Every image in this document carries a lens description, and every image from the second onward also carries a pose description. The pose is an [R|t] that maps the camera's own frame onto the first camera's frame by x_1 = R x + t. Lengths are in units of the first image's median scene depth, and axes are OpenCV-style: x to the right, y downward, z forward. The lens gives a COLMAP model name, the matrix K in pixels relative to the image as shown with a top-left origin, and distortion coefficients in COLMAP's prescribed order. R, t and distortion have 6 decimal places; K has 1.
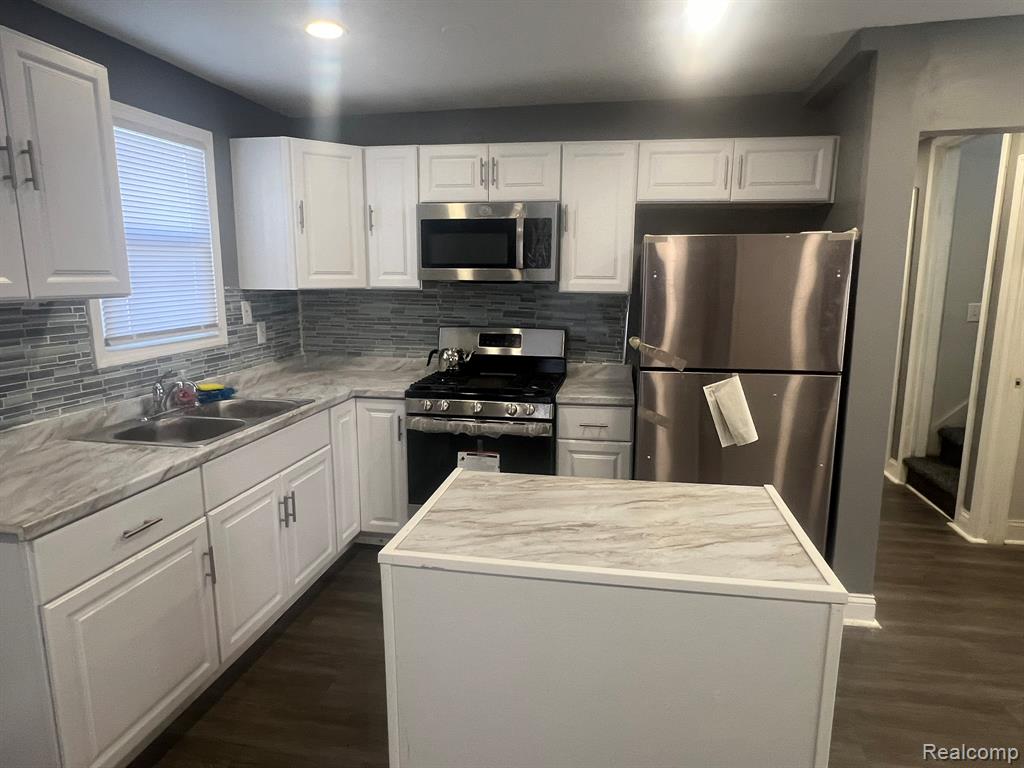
lens RADIAL K [[616.4, 0, 510.3], [0, 616.4, 384.1], [0, 0, 1]] dist [0.004383, -0.008295]
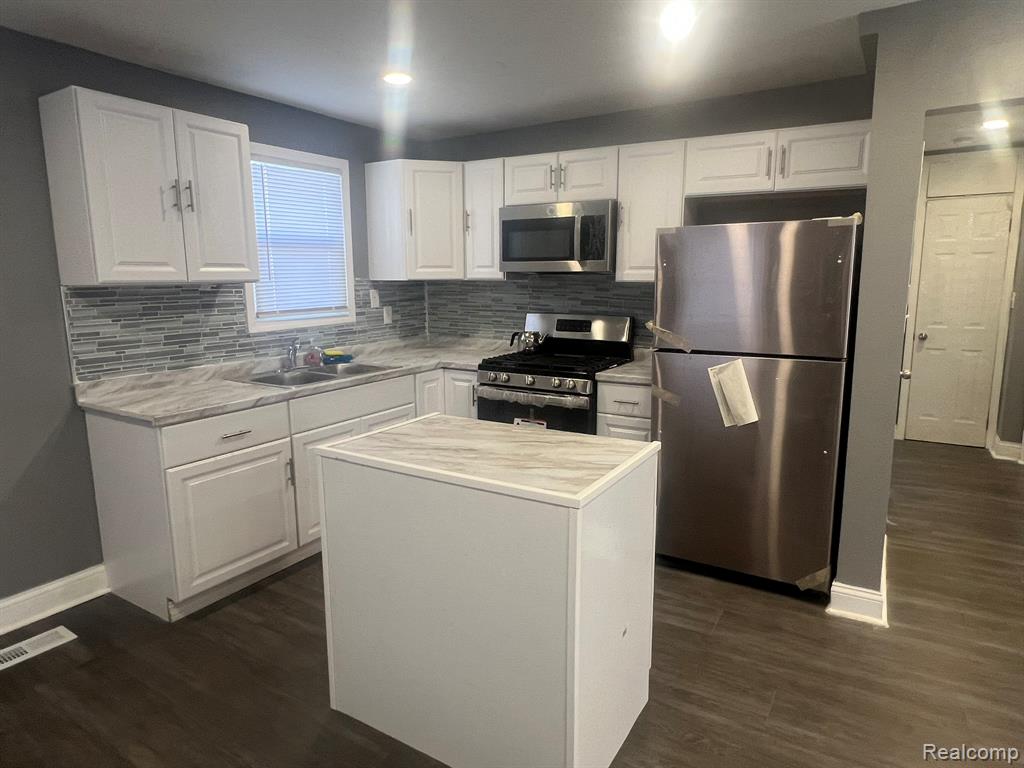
lens RADIAL K [[616.4, 0, 510.7], [0, 616.4, 379.6], [0, 0, 1]] dist [0.004383, -0.008295]
pose [[0.933518, 0.053425, -0.354528, 0.373839], [-0.055995, 0.998427, 0.003014, 0.039978], [0.354131, 0.017038, 0.935040, -0.113520]]
